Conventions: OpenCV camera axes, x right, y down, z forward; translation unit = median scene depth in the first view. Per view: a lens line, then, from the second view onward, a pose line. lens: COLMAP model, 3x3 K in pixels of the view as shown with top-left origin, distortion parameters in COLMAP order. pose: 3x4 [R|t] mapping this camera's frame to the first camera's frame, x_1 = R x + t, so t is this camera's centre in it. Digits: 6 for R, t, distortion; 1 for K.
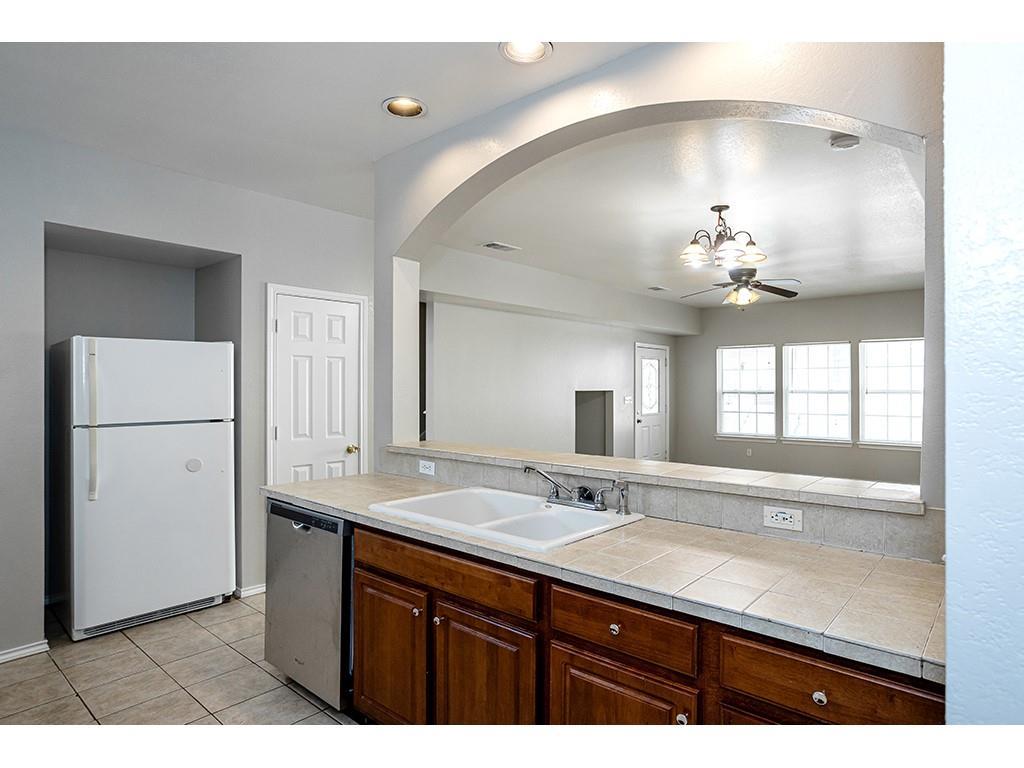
lens RADIAL K [[519.9, 0, 505.8], [0, 519.9, 386.2], [0, 0, 1]] dist [-0.007113, -0.001265]
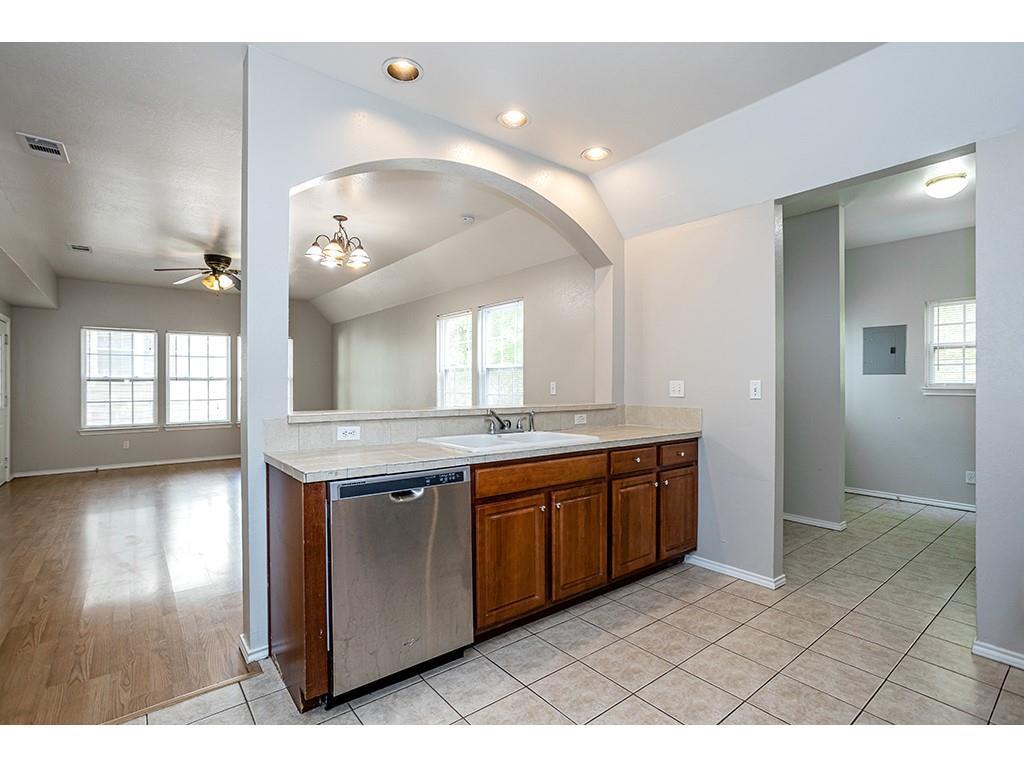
lens RADIAL K [[503.6, 0, 513.5], [0, 503.6, 394.0], [0, 0, 1]] dist [-0.013840, 0.002511]
pose [[0.190473, -0.016589, 0.981552, -0.680638], [-0.003232, 0.999841, 0.017526, 0.048530], [-0.981687, -0.006511, 0.190389, 0.375023]]
